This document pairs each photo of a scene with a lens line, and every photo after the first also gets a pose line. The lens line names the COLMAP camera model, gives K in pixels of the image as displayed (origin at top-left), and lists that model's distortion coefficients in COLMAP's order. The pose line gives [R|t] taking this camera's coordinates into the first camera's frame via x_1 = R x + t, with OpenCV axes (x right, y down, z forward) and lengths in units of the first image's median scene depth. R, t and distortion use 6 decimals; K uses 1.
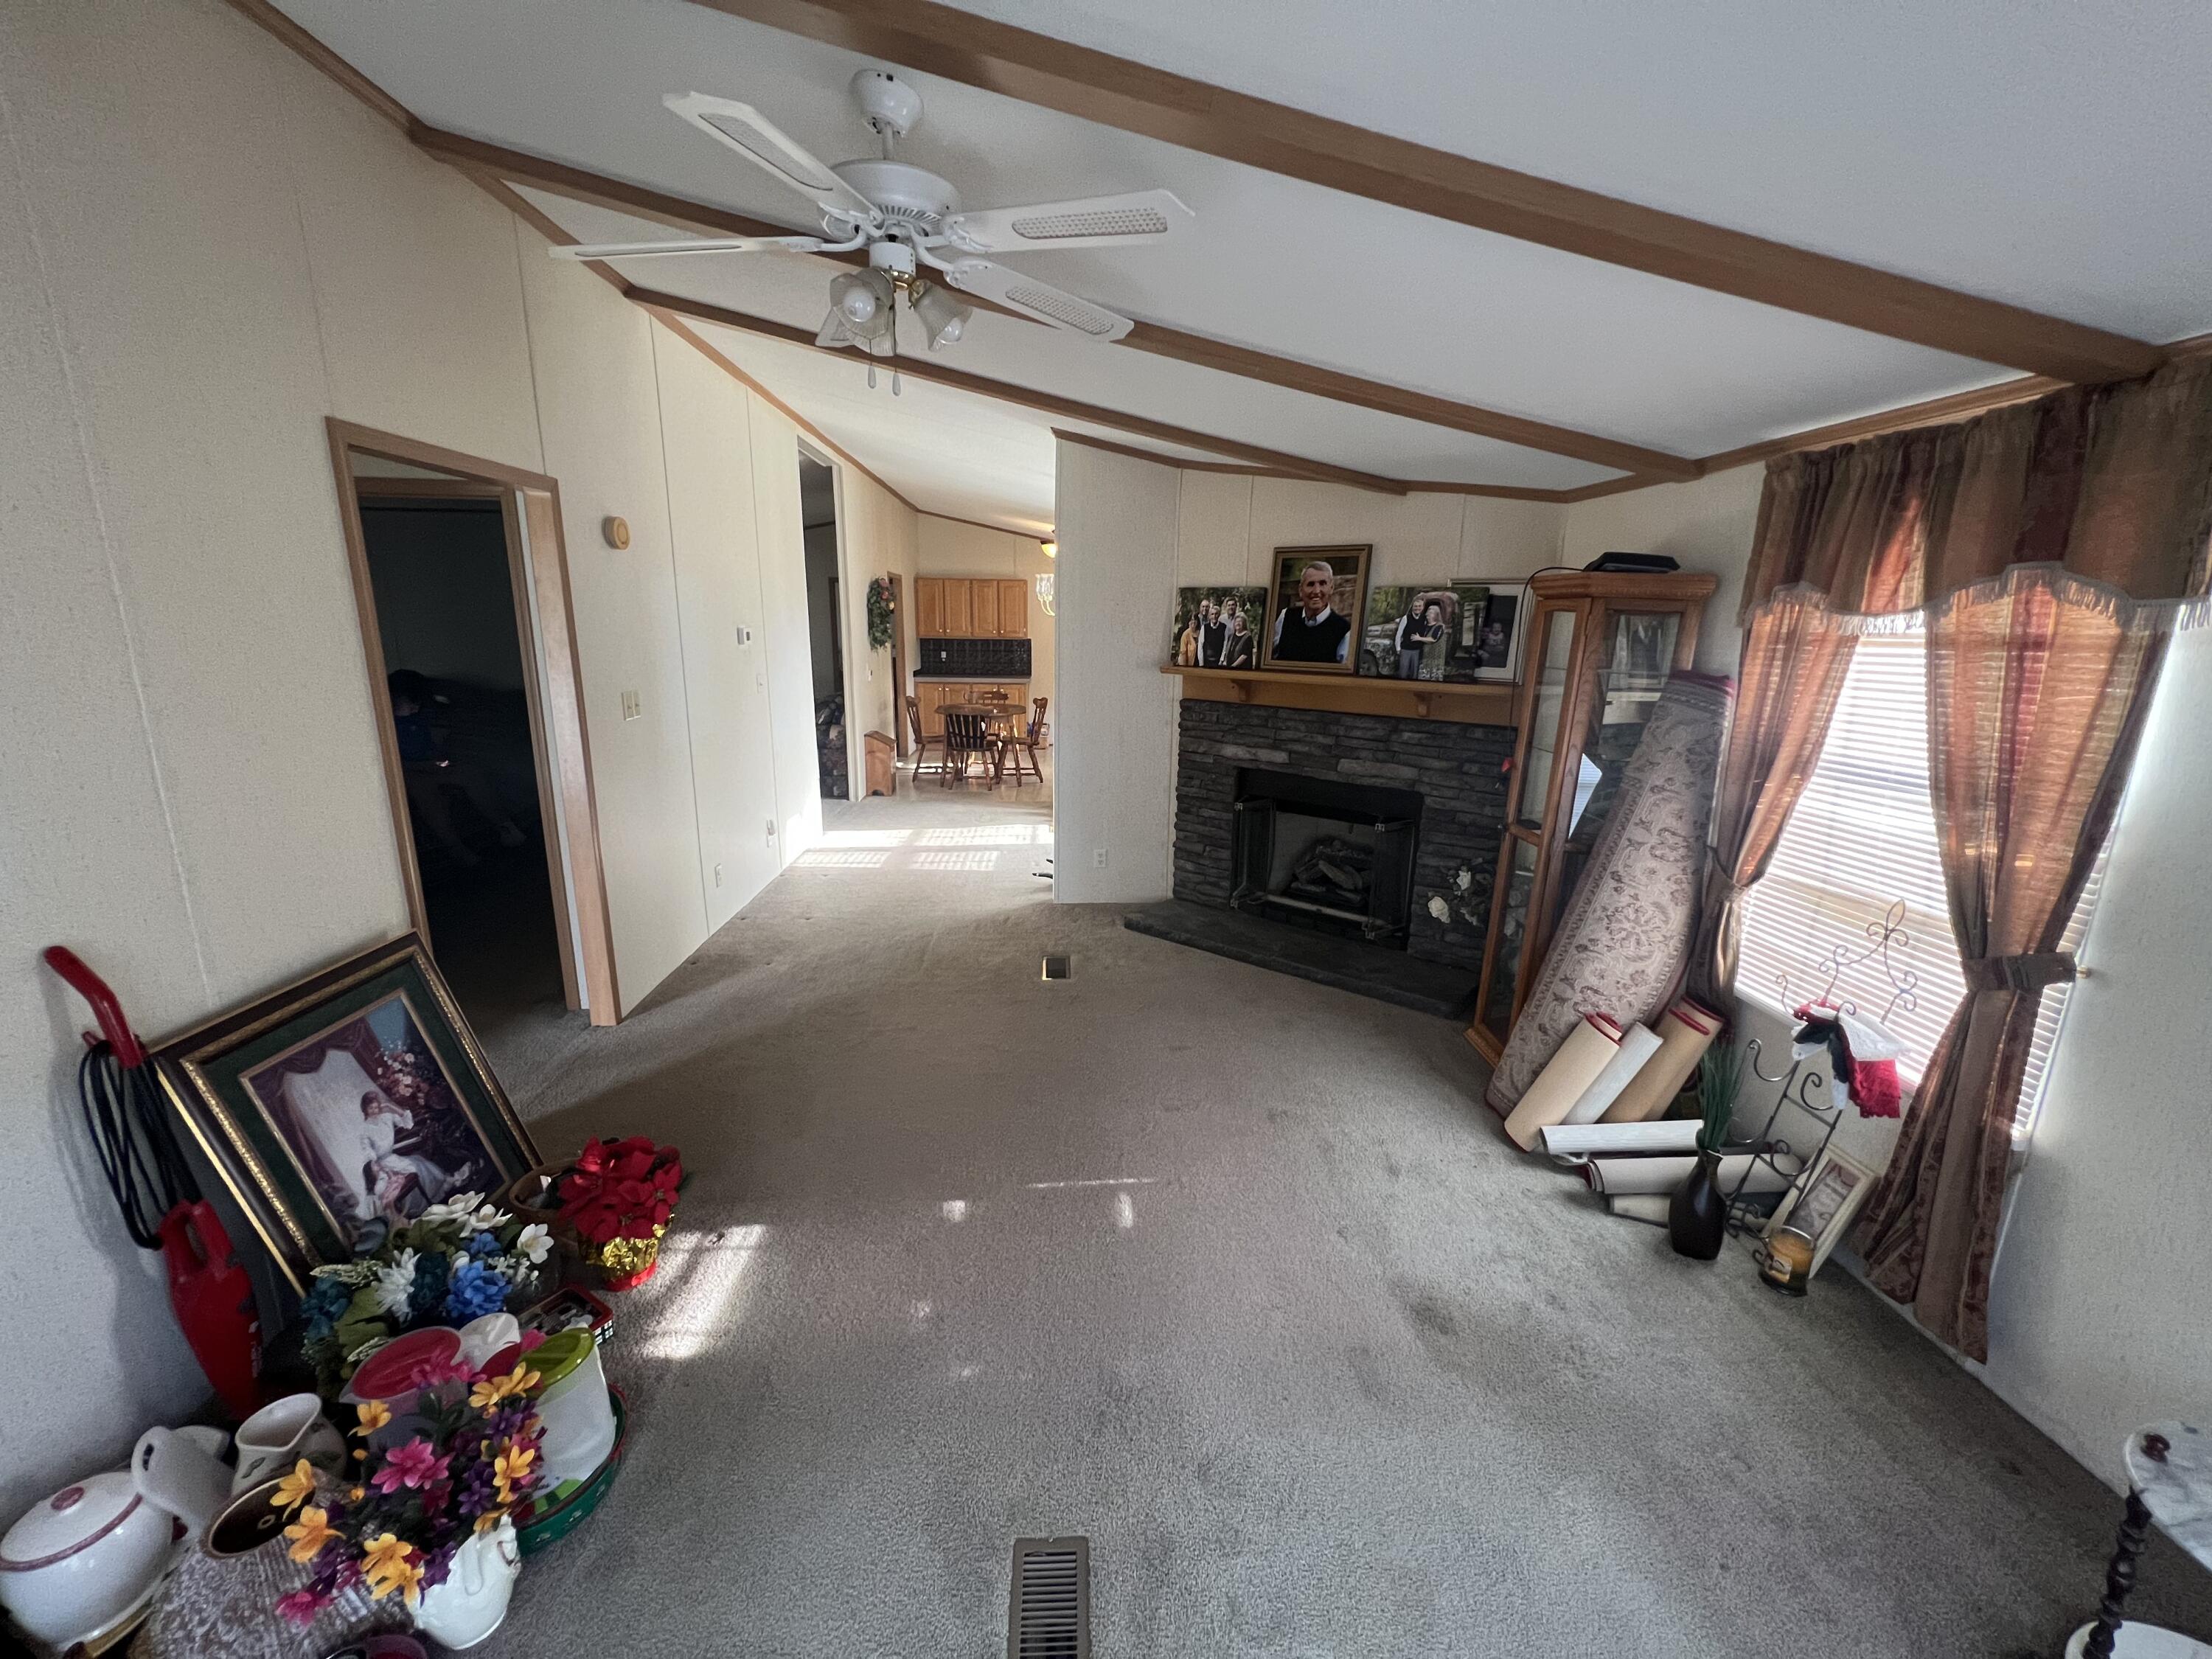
lens RADIAL K [[881.6, 0, 1104.2], [0, 881.6, 836.4], [0, 0, 1]] dist [-0.002693, 0.000304]
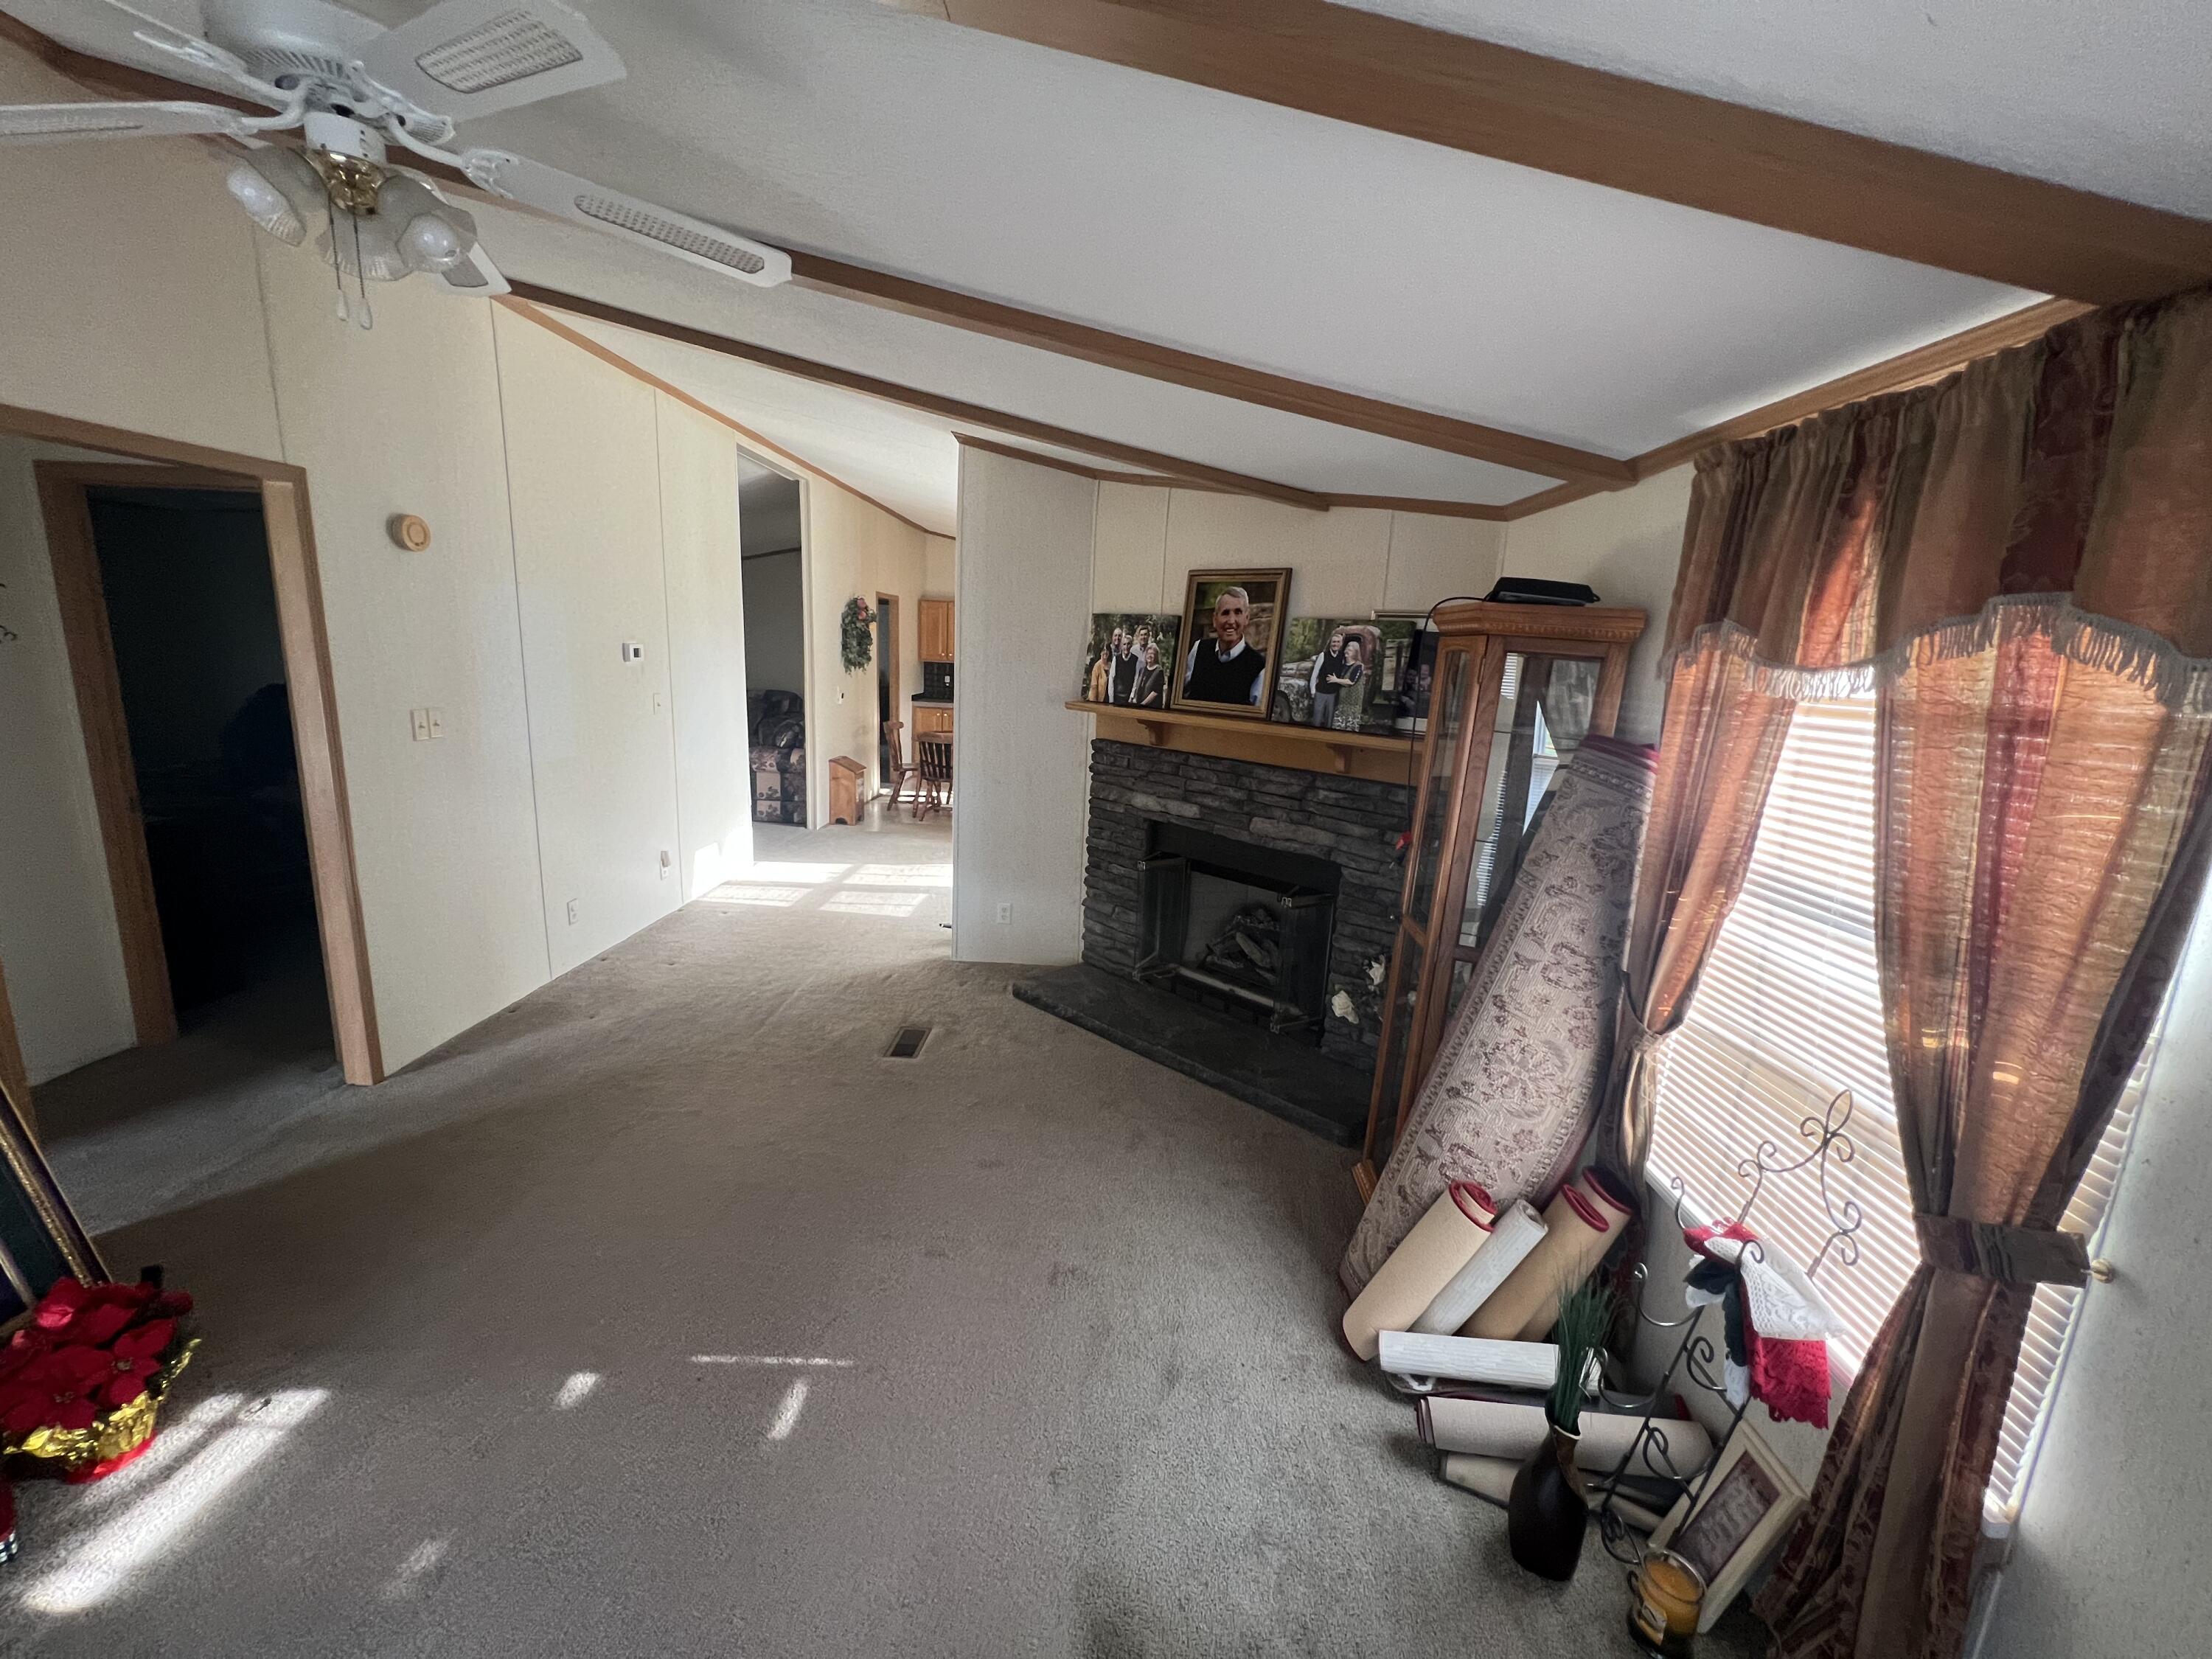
lens RADIAL K [[881.6, 0, 1106.9], [0, 881.6, 835.5], [0, 0, 1]] dist [-0.002693, 0.000304]
pose [[0.995879, 0.047709, -0.077123, 0.304420], [-0.050173, 0.998280, -0.030332, -0.058594], [0.075543, 0.034077, 0.996560, 0.220914]]
